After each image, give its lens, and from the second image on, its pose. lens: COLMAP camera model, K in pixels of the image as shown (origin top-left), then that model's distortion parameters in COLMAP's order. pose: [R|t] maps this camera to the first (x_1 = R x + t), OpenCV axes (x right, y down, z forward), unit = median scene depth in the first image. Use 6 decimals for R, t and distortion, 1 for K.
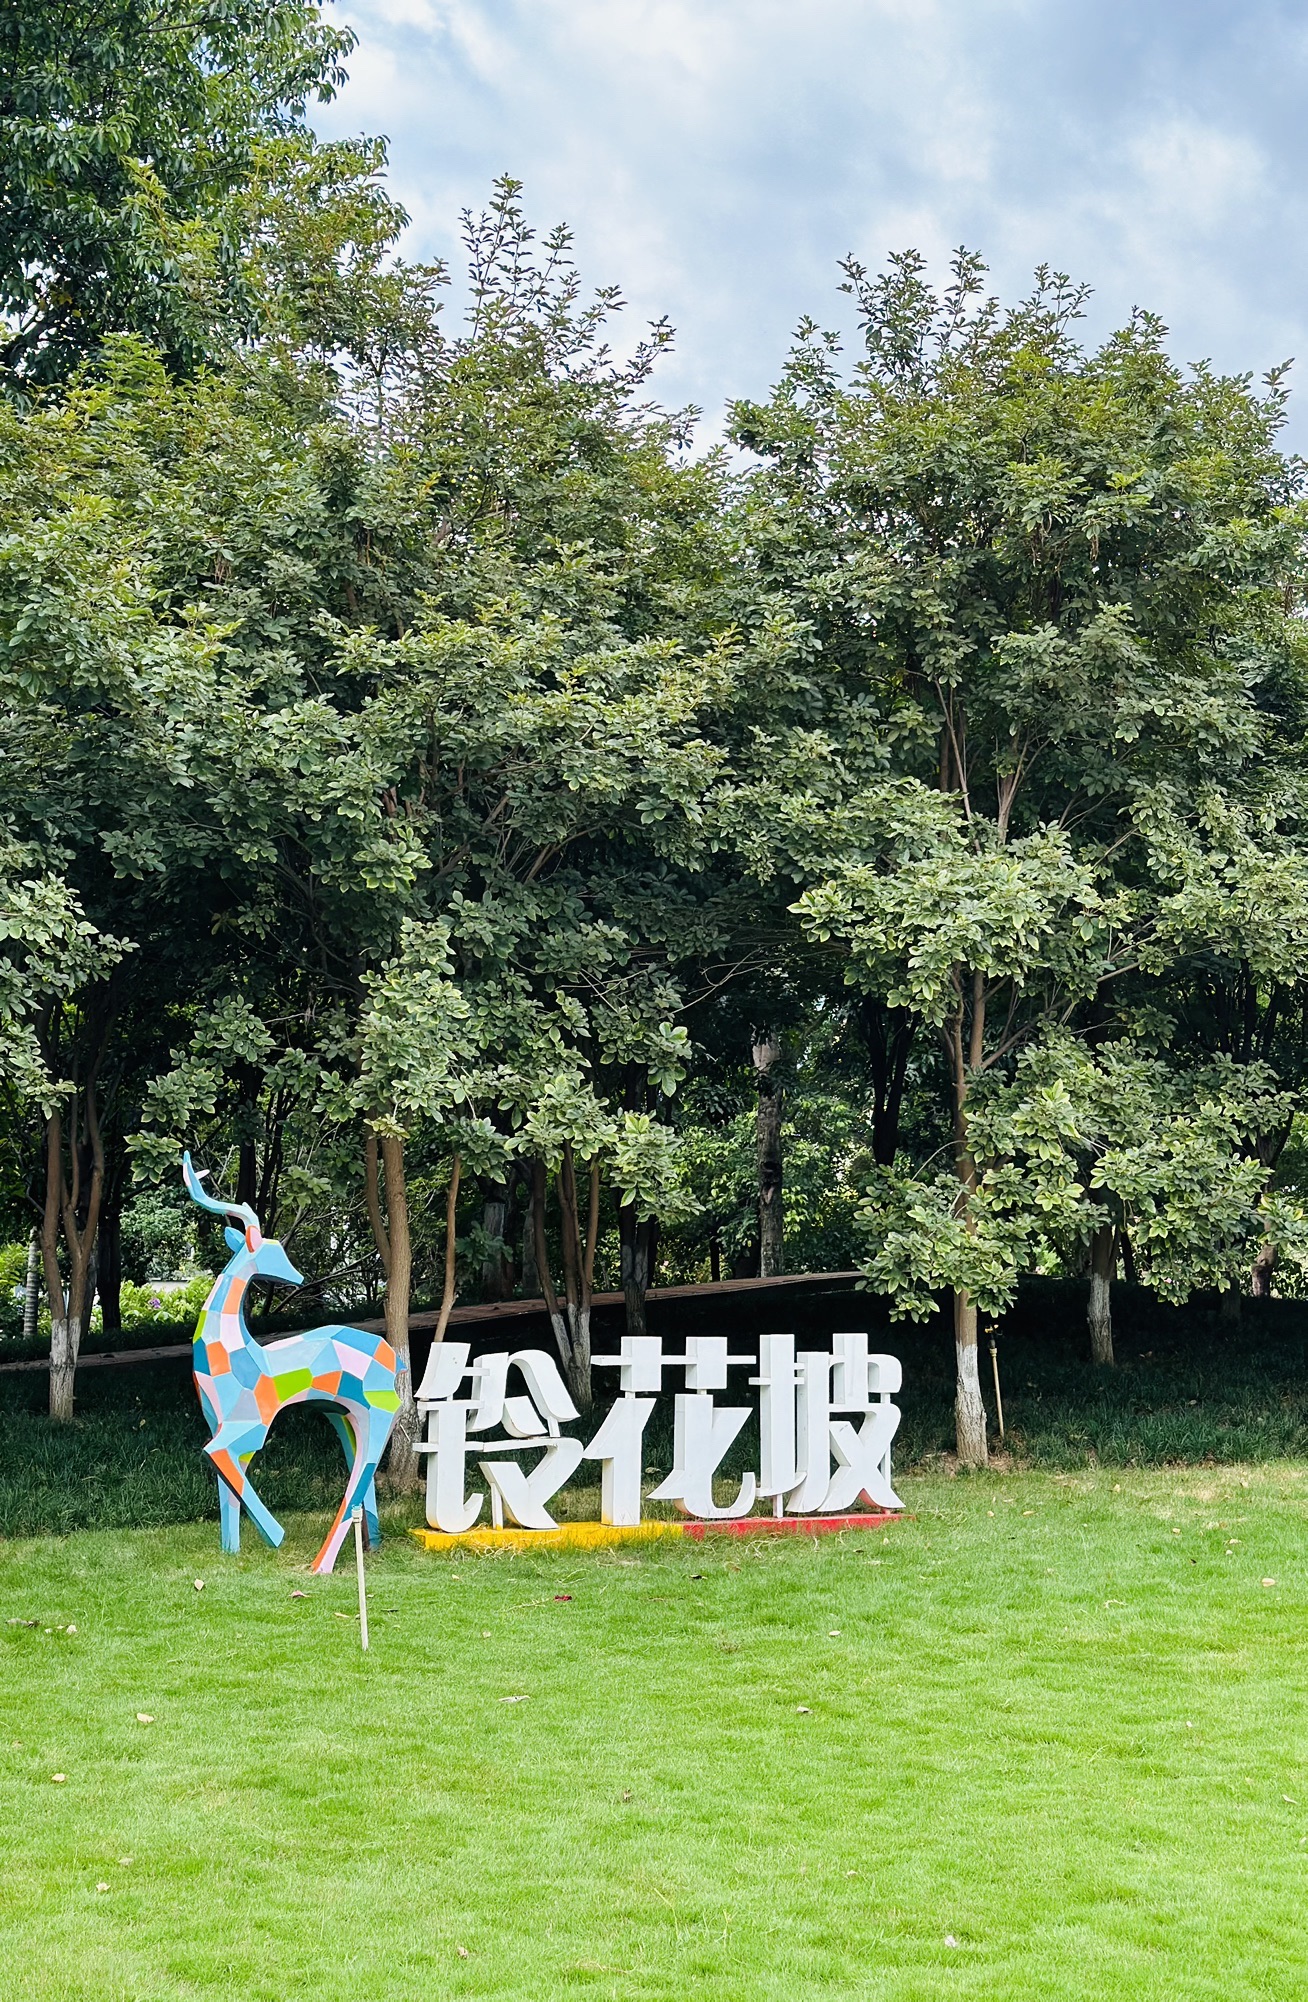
lens RADIAL K [[2944.4, 0, 660.0], [0, 2944.4, 993.7], [0, 0, 1]] dist [0.150353, 0.000000]
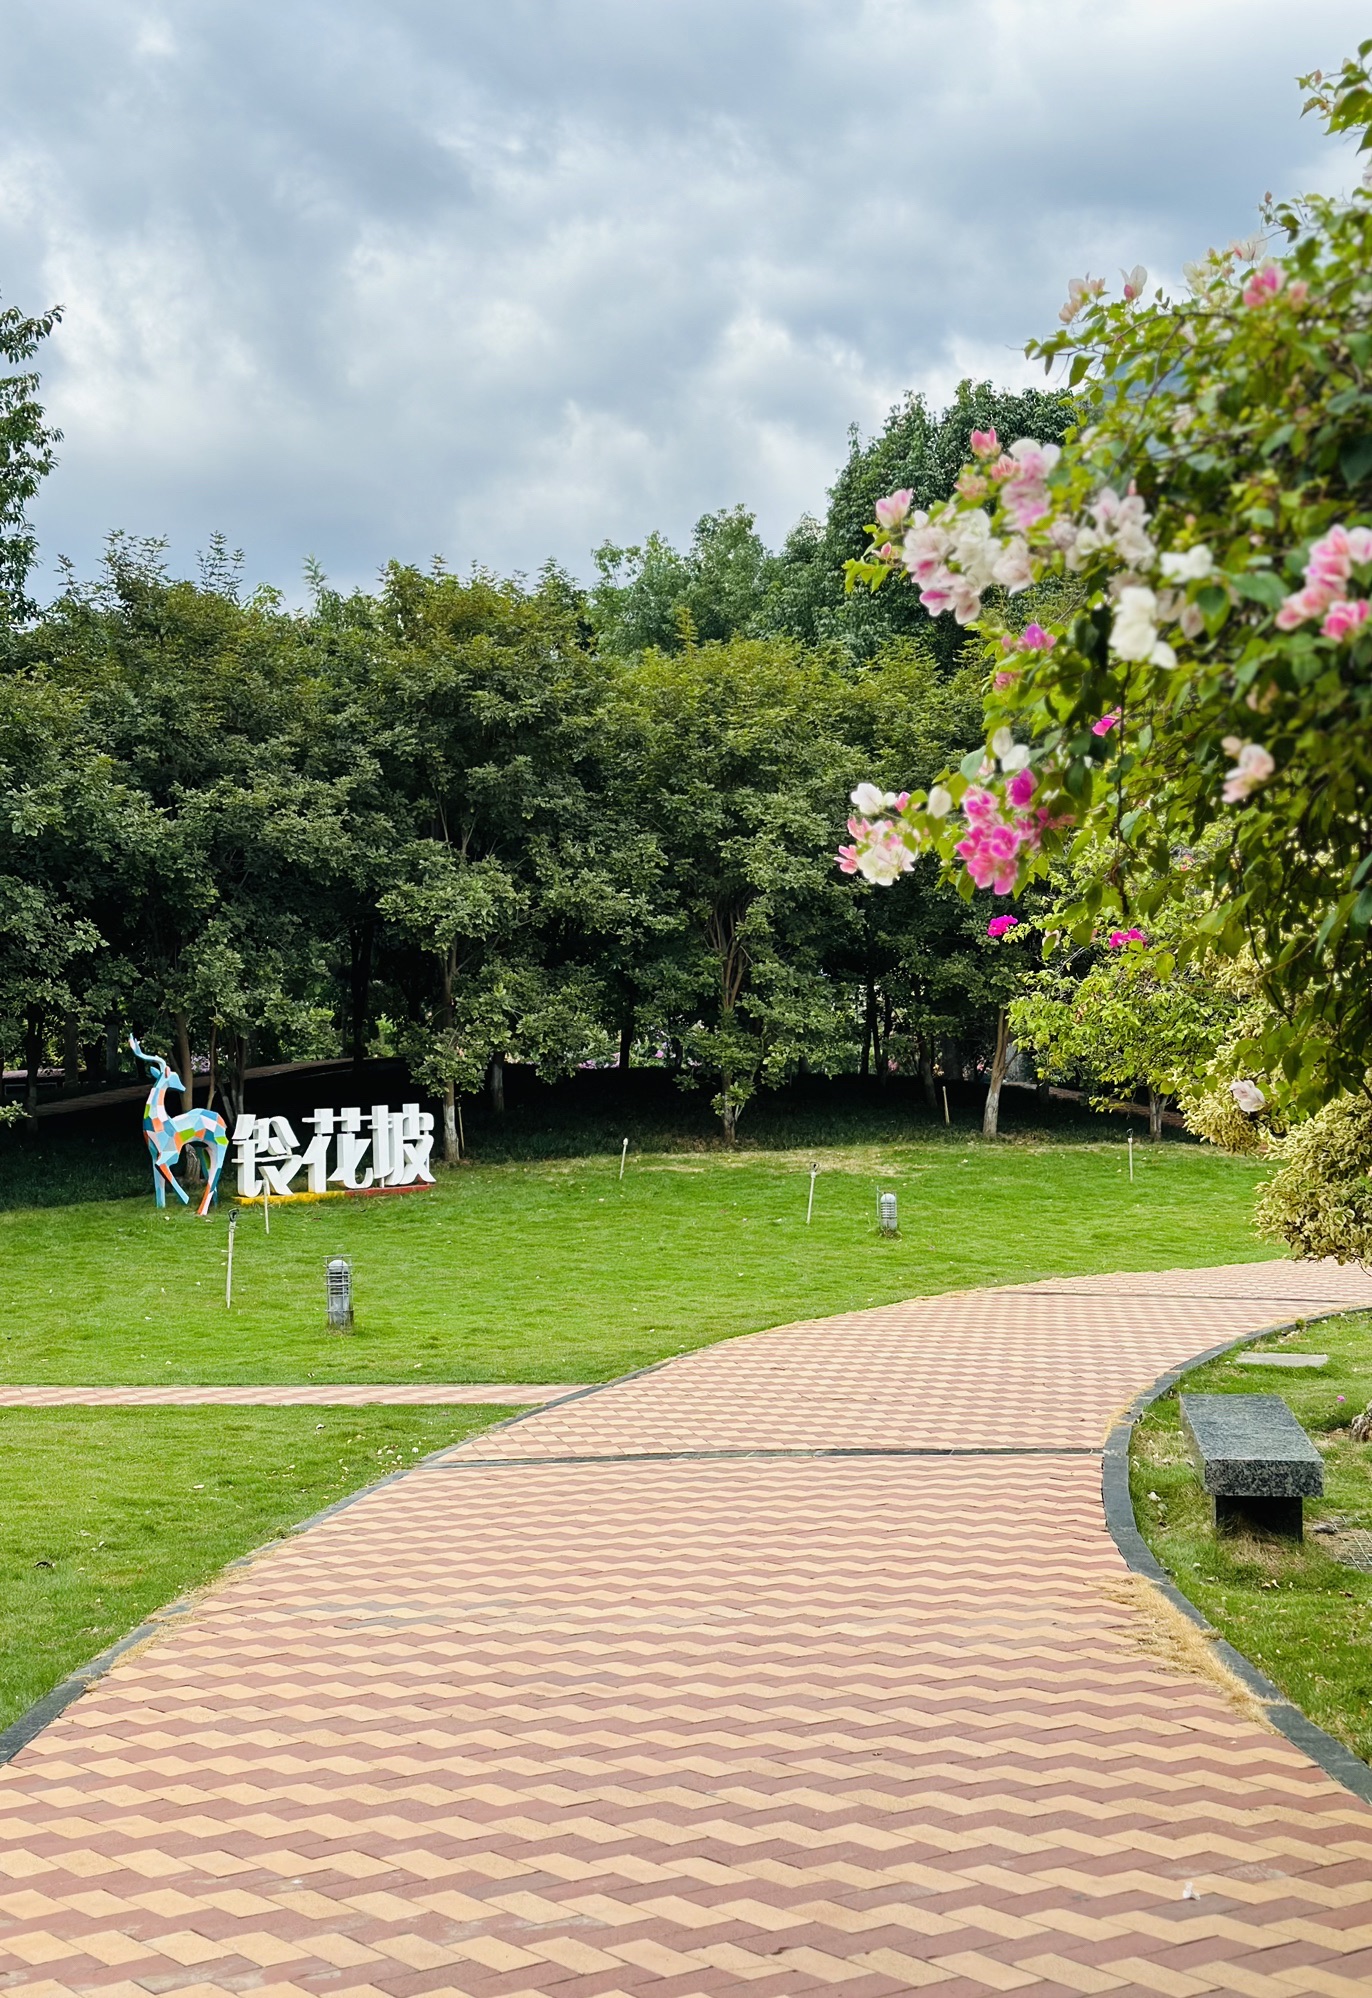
lens RADIAL K [[2870.1, 0, 687.3], [0, 2870.1, 999.9], [0, 0, 1]] dist [0.032794, 0.000000]
pose [[0.965580, -0.022971, 0.259089, -0.286713], [0.000179, 0.996151, 0.087649, -0.147324], [-0.260105, -0.084586, 0.961868, -1.087329]]
